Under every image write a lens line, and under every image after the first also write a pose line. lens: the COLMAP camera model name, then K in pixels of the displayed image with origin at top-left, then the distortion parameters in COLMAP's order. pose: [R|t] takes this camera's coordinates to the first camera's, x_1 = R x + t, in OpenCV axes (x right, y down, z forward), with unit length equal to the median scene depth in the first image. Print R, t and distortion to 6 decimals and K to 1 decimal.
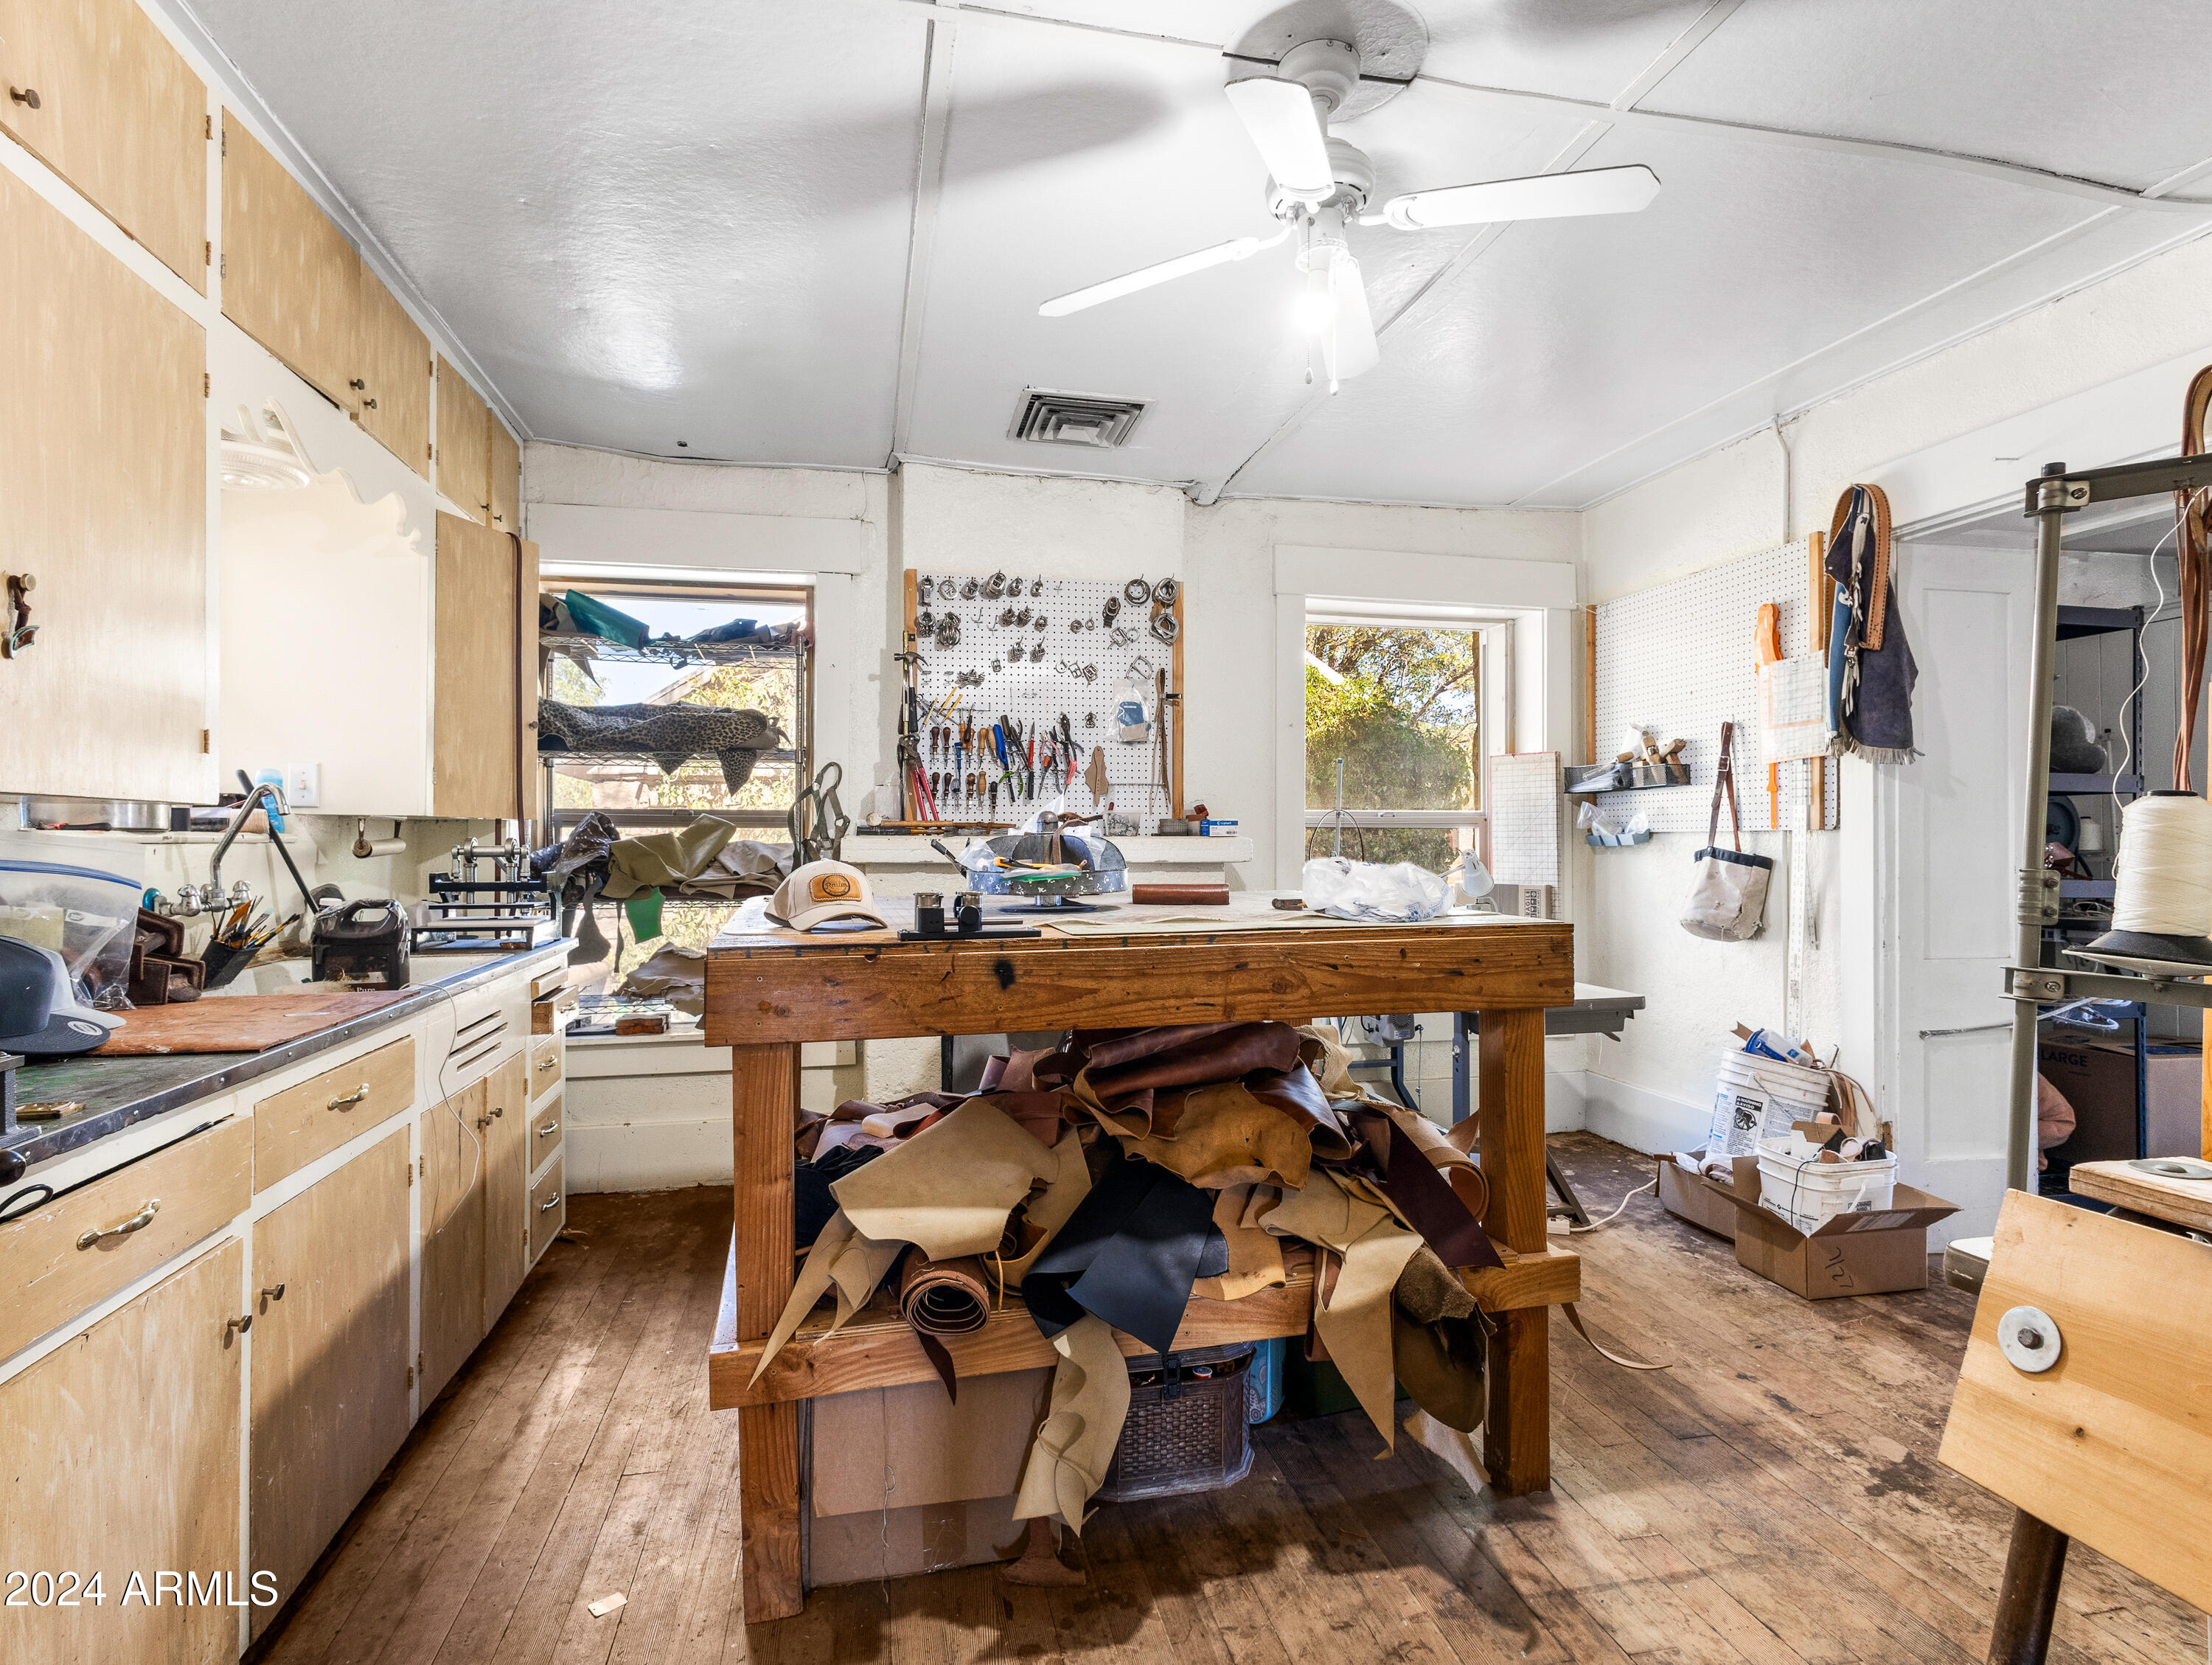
lens RADIAL K [[1162.2, 0, 1108.7], [0, 1162.2, 841.7], [0, 0, 1]] dist [0.016687, 0.000428]
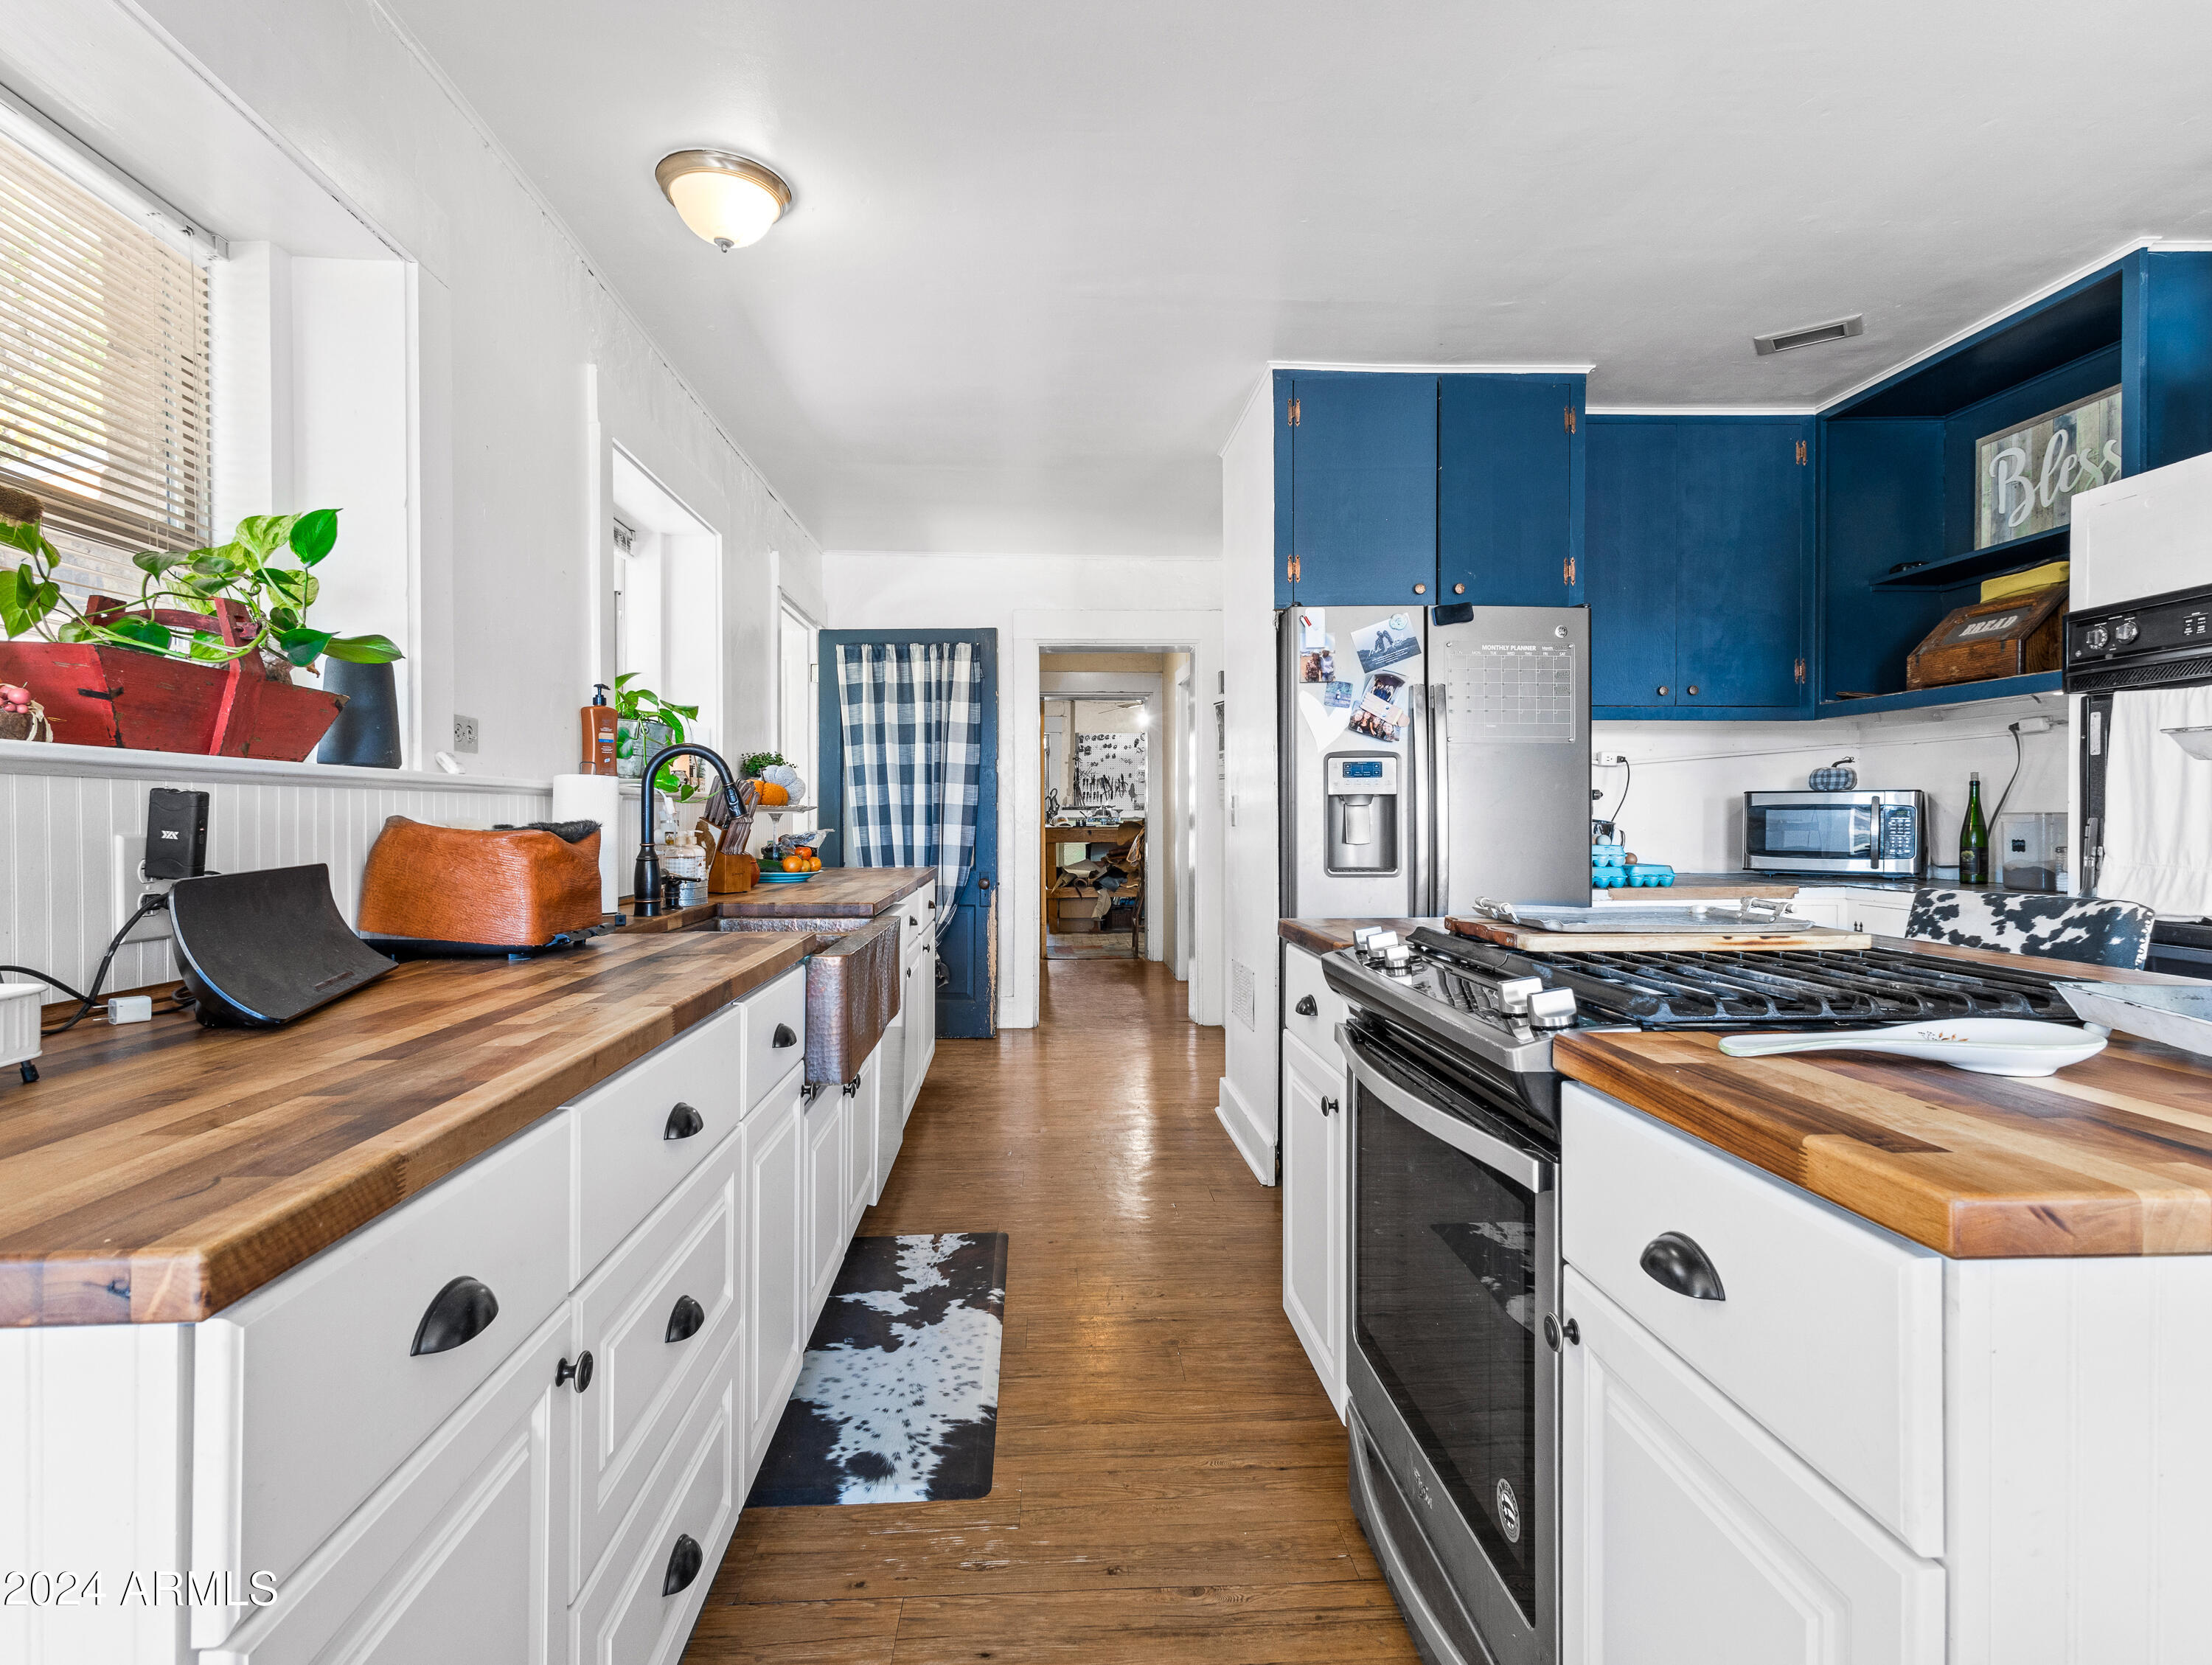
lens RADIAL K [[1162.2, 0, 1107.8], [0, 1162.2, 827.9], [0, 0, 1]] dist [0.016687, 0.000428]
pose [[0.988544, 0.002500, -0.150910, 0.439852], [-0.000653, 0.999924, 0.012292, 0.006050], [0.150929, -0.012053, 0.988471, -2.391999]]
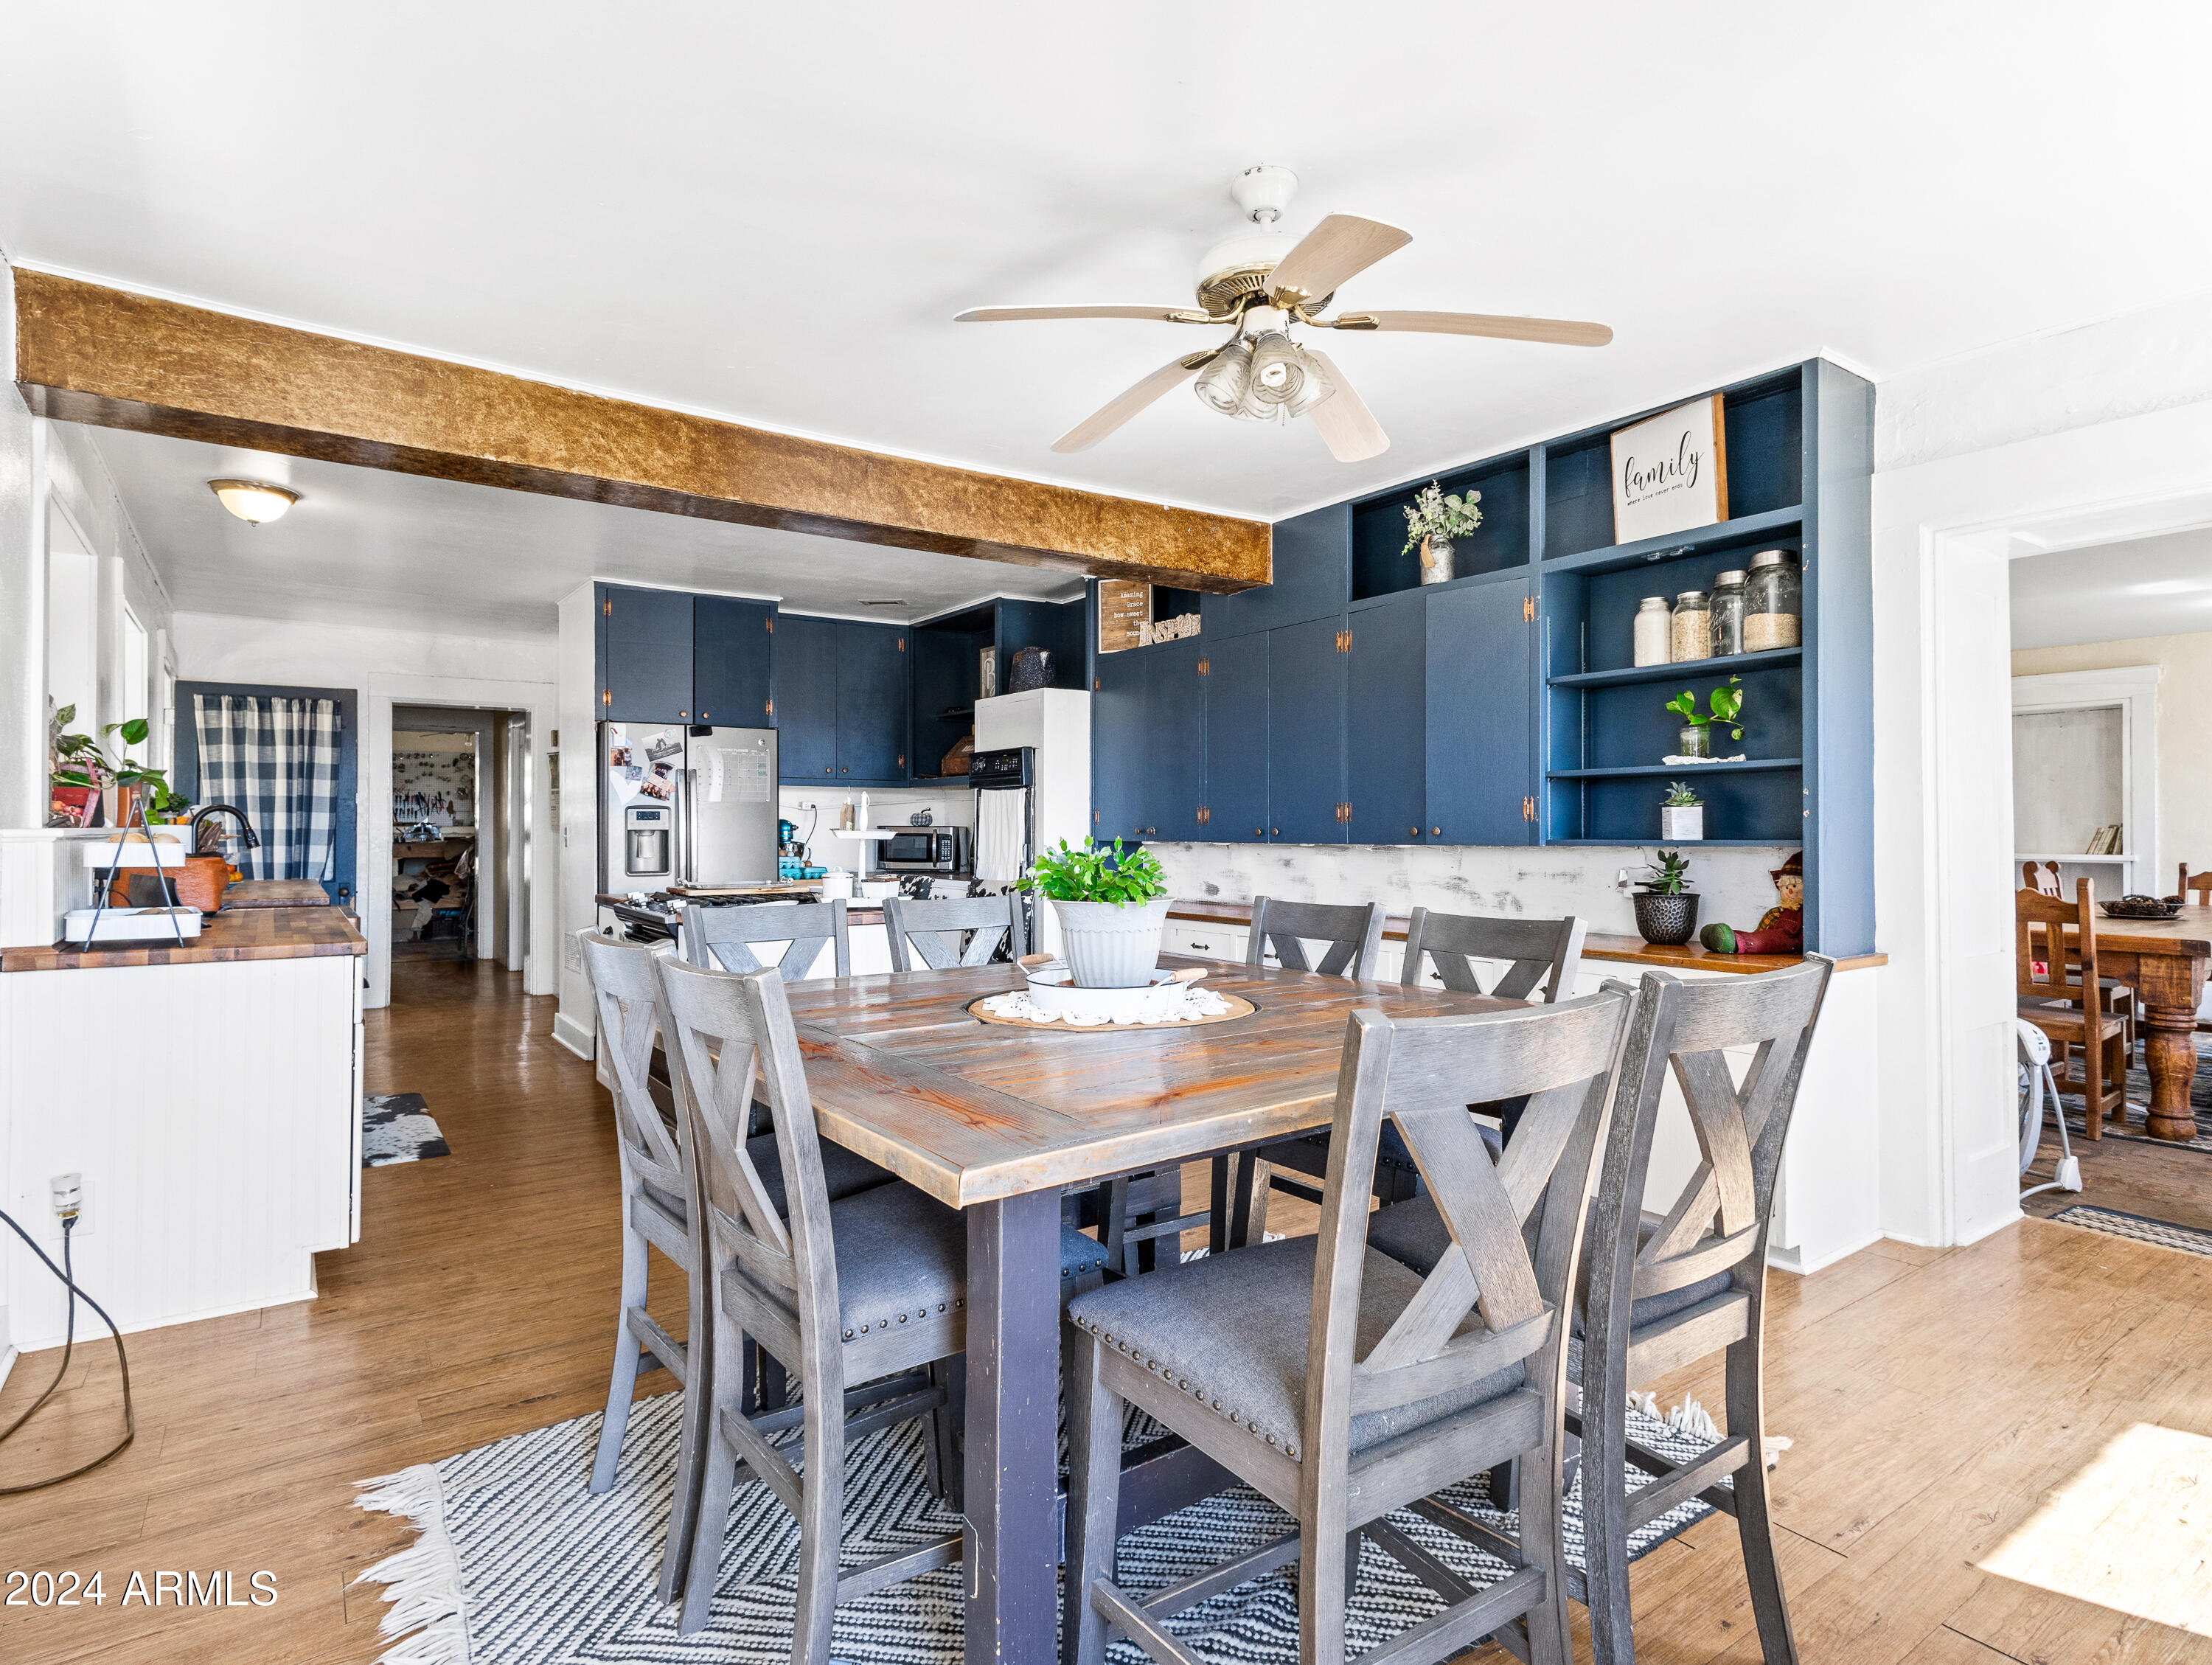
lens RADIAL K [[1162.2, 0, 1112.2], [0, 1162.2, 824.5], [0, 0, 1]] dist [0.016687, 0.000428]
pose [[0.919804, 0.004359, 0.392355, 0.454640], [-0.004286, 0.999990, -0.001063, -0.014449], [-0.392356, -0.000704, 0.919813, -3.107949]]
